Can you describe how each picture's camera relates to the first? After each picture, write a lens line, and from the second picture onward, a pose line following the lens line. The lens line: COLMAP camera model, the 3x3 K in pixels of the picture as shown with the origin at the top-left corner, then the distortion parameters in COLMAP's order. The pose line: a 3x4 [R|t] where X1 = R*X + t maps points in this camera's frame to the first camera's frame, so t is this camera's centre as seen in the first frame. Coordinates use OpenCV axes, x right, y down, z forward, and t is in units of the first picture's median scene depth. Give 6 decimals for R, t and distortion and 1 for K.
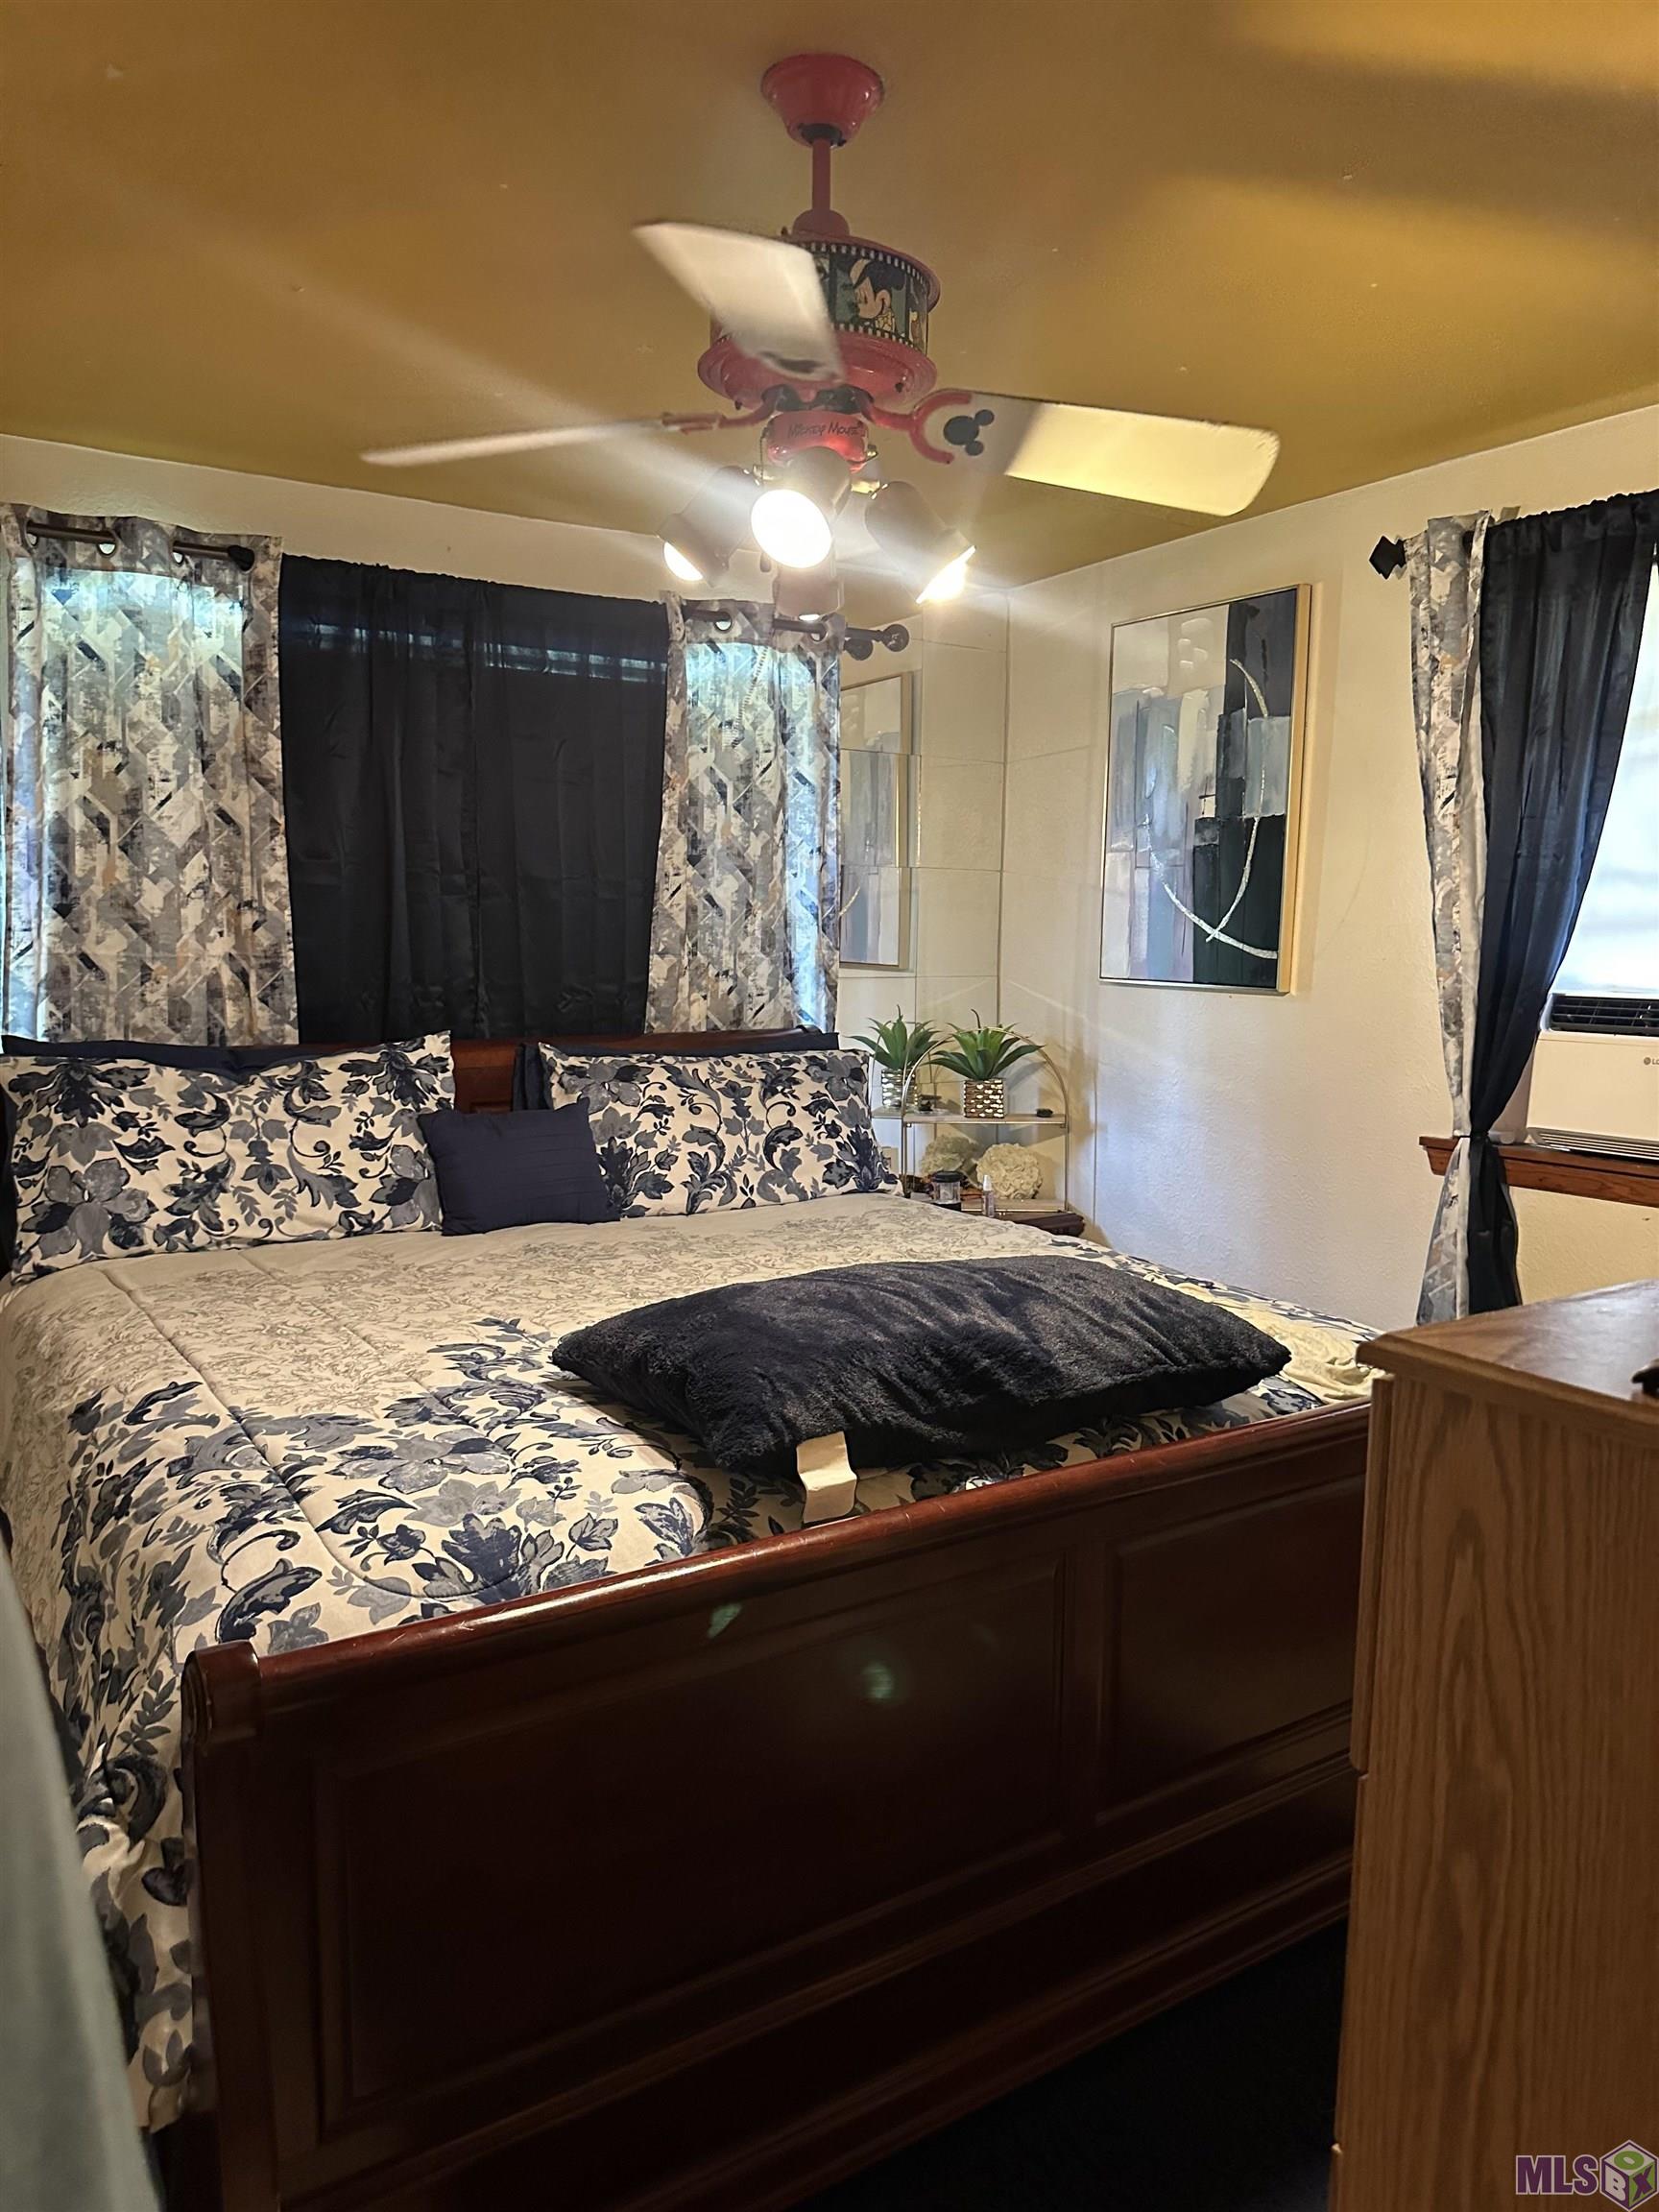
lens RADIAL K [[1548.8, 0, 852.6], [0, 1548.8, 1110.4], [0, 0, 1]] dist [0.054403, -0.055142]
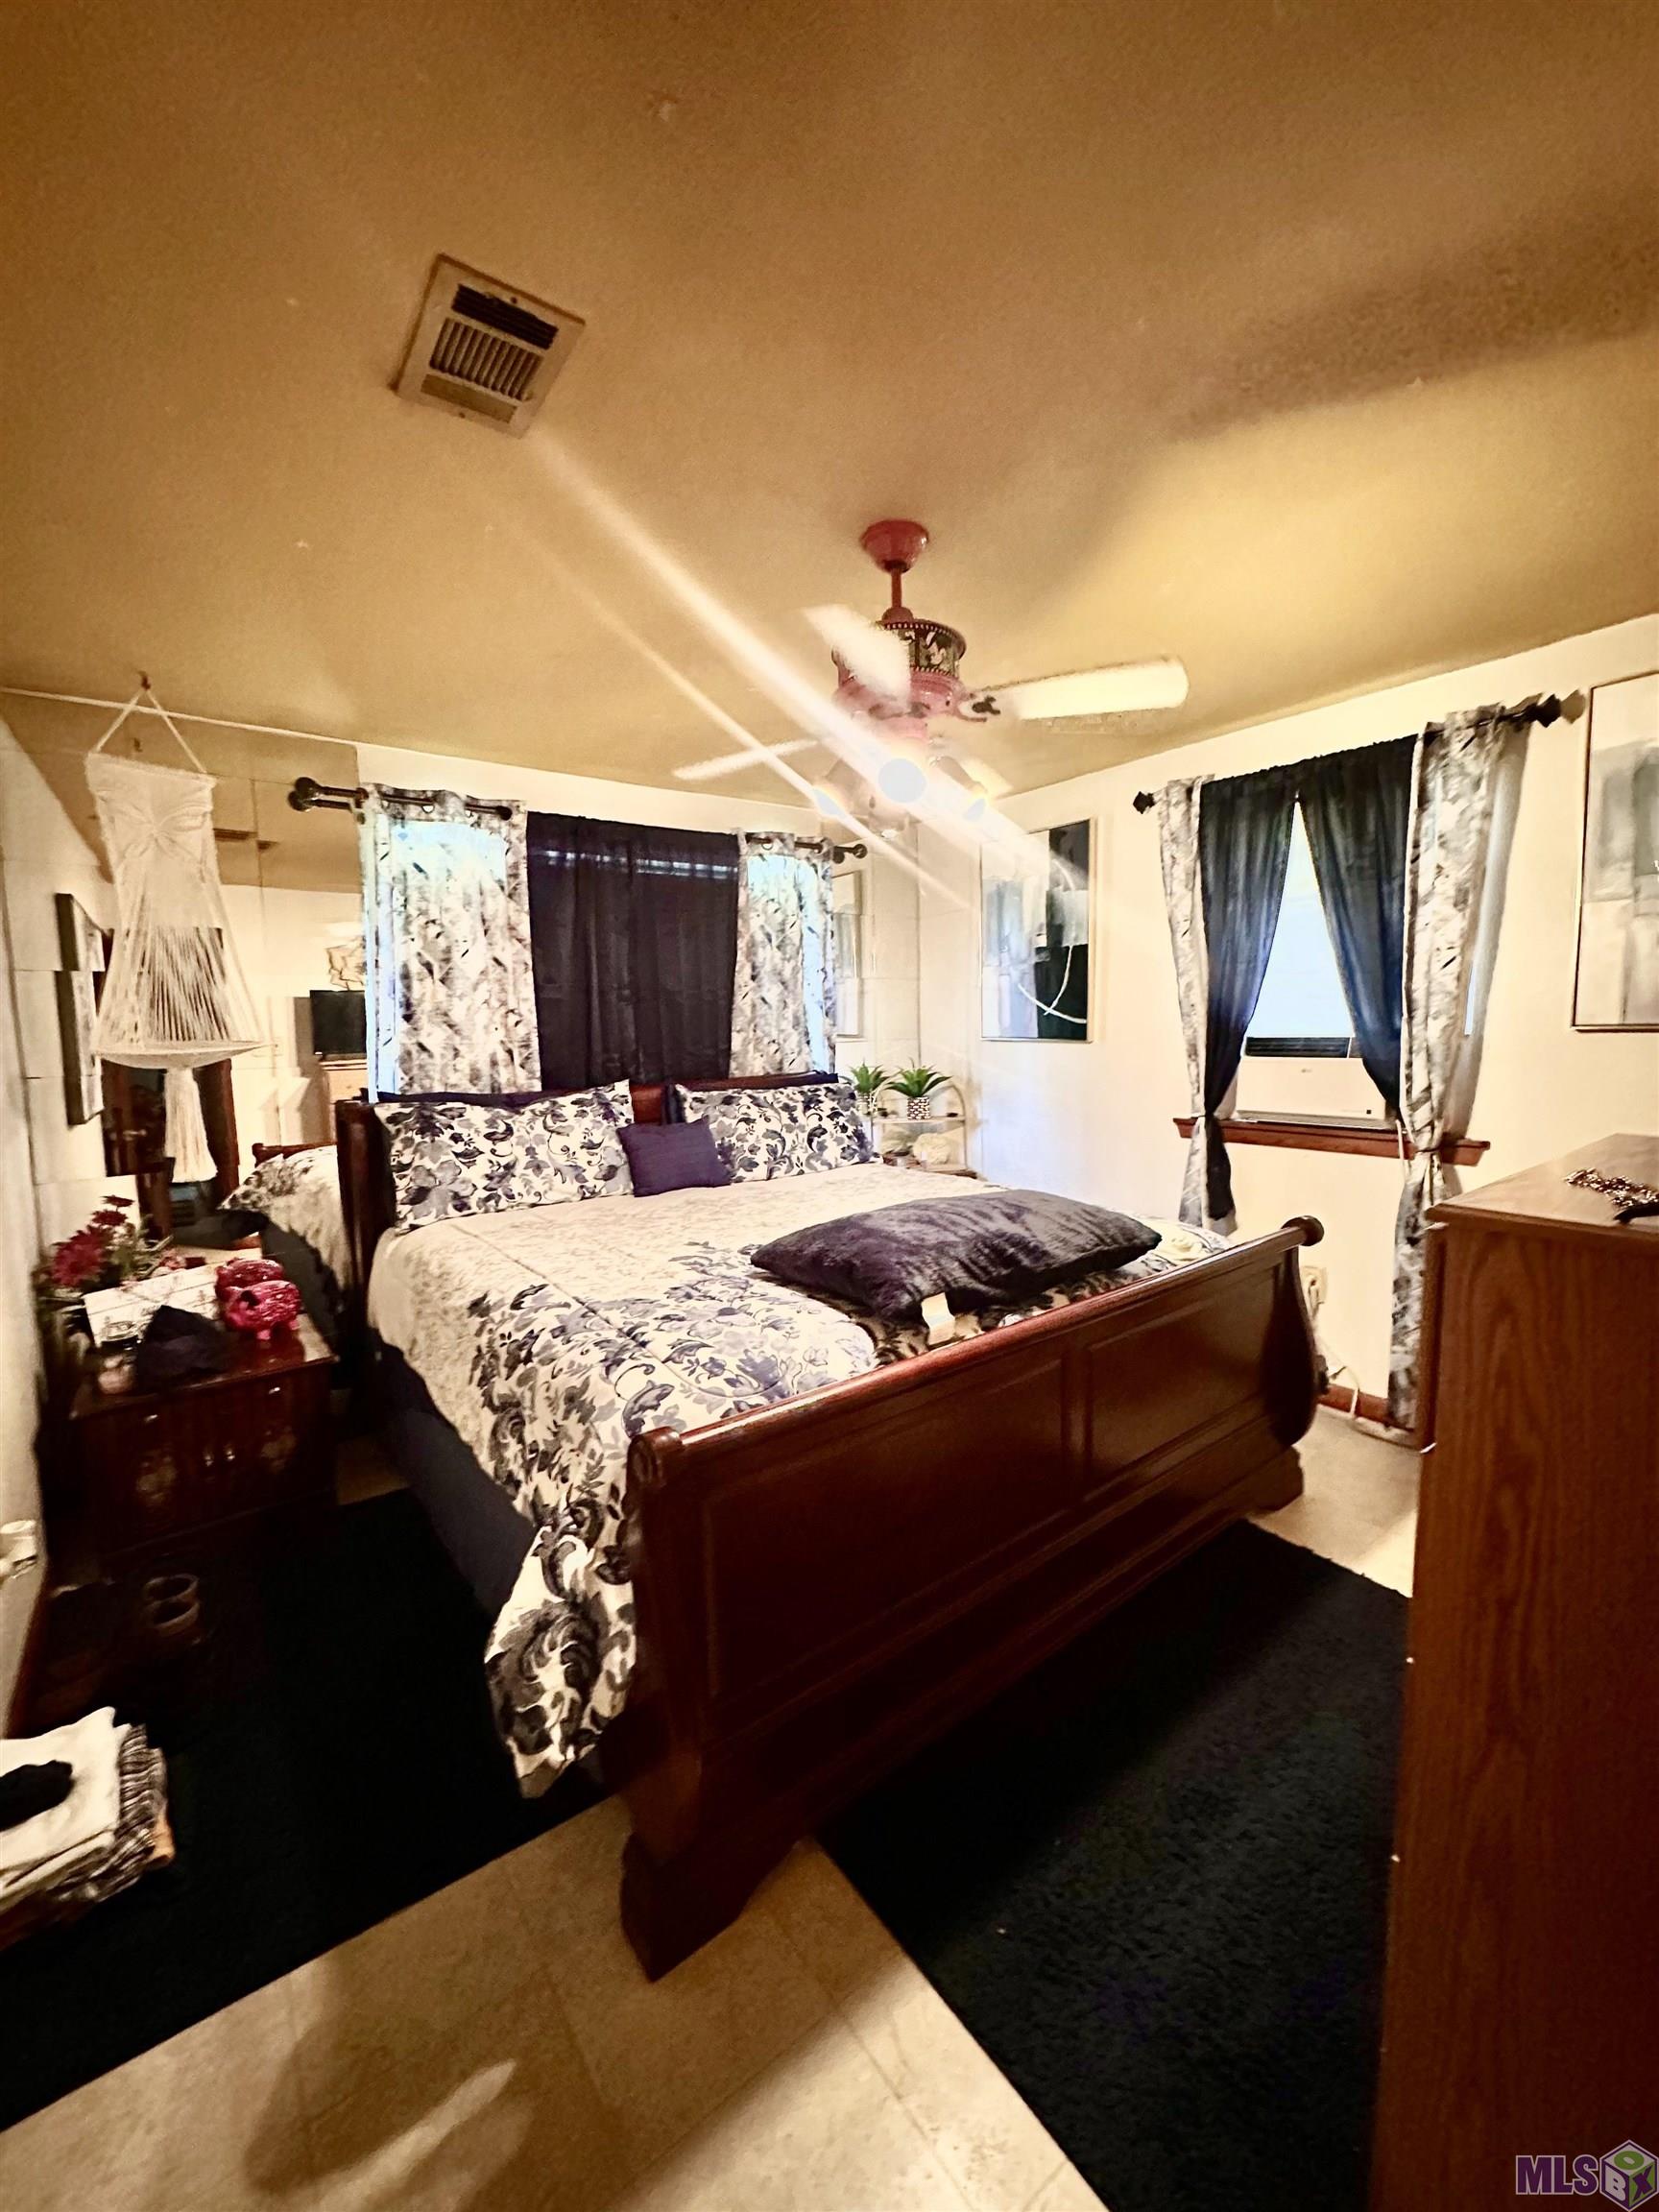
lens RADIAL K [[875.1, 0, 835.6], [0, 875.1, 1109.1], [0, 0, 1]] dist [-0.001573, 0.000272]
pose [[0.996942, -0.039519, 0.067417, -0.105234], [0.040569, 0.999075, -0.014277, 0.005479], [-0.066790, 0.016968, 0.997623, 0.010657]]
